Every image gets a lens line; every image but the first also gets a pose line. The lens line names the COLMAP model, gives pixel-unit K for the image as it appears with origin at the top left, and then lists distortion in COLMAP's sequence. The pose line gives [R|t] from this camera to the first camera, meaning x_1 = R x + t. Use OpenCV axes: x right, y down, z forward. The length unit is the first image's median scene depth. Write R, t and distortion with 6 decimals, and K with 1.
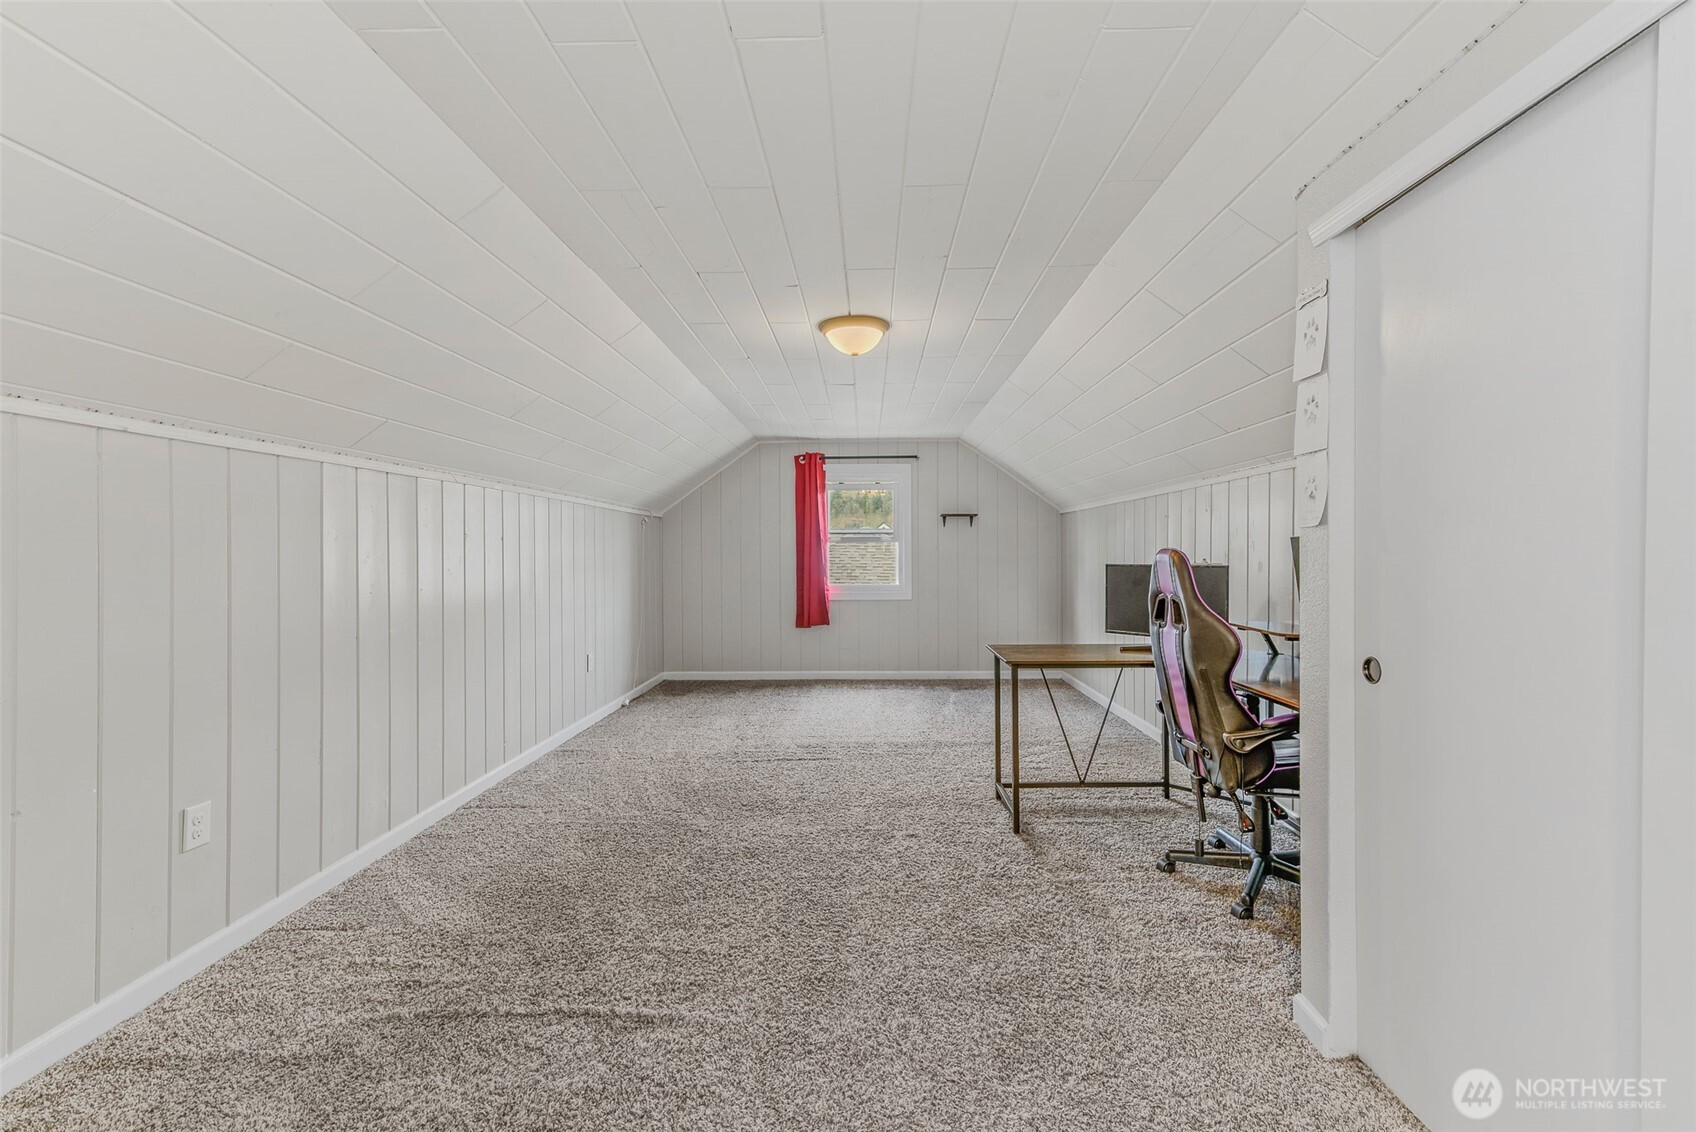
lens RADIAL K [[735.5, 0, 855.9], [0, 735.5, 562.3], [0, 0, 1]] dist [0.013370, 0.000417]
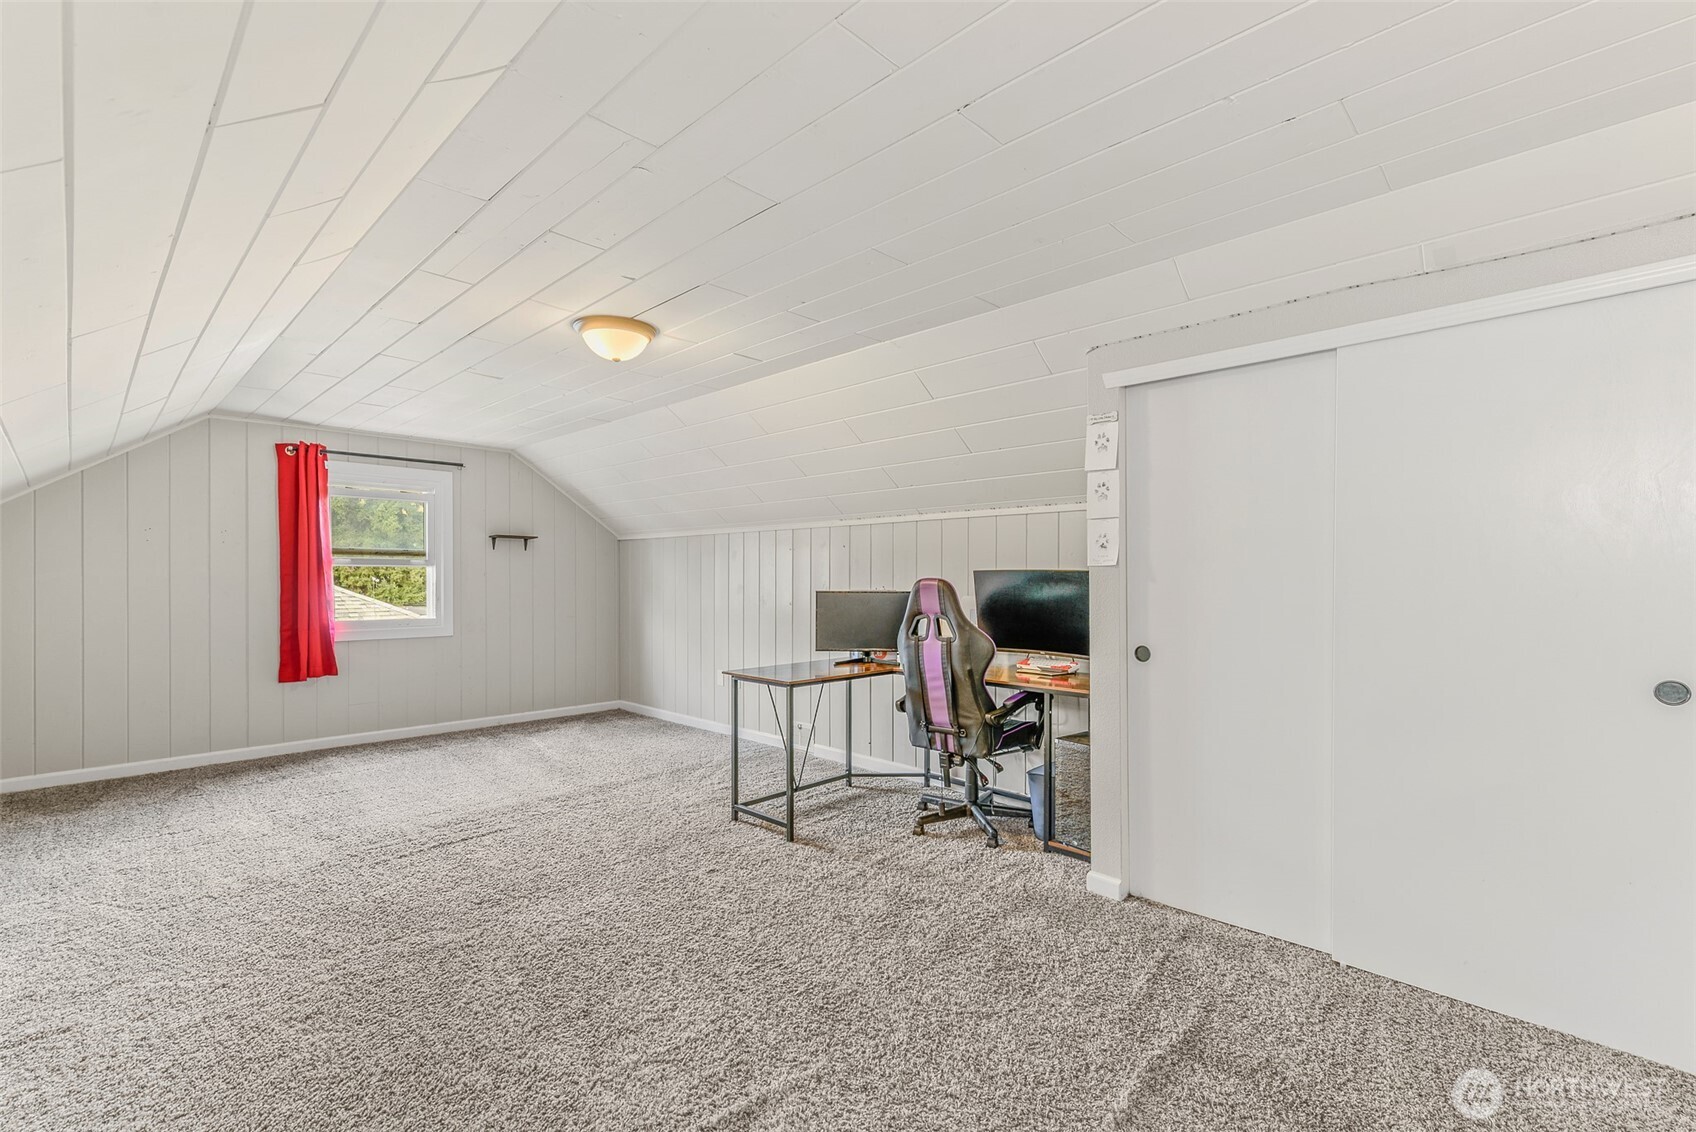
lens RADIAL K [[735.5, 0, 894.4], [0, 735.5, 584.0], [0, 0, 1]] dist [0.013370, 0.000417]
pose [[0.677587, 0.001231, 0.735441, -0.407977], [0.004597, 0.999972, -0.005910, -0.001576], [-0.735428, 0.007385, 0.677563, 0.135489]]
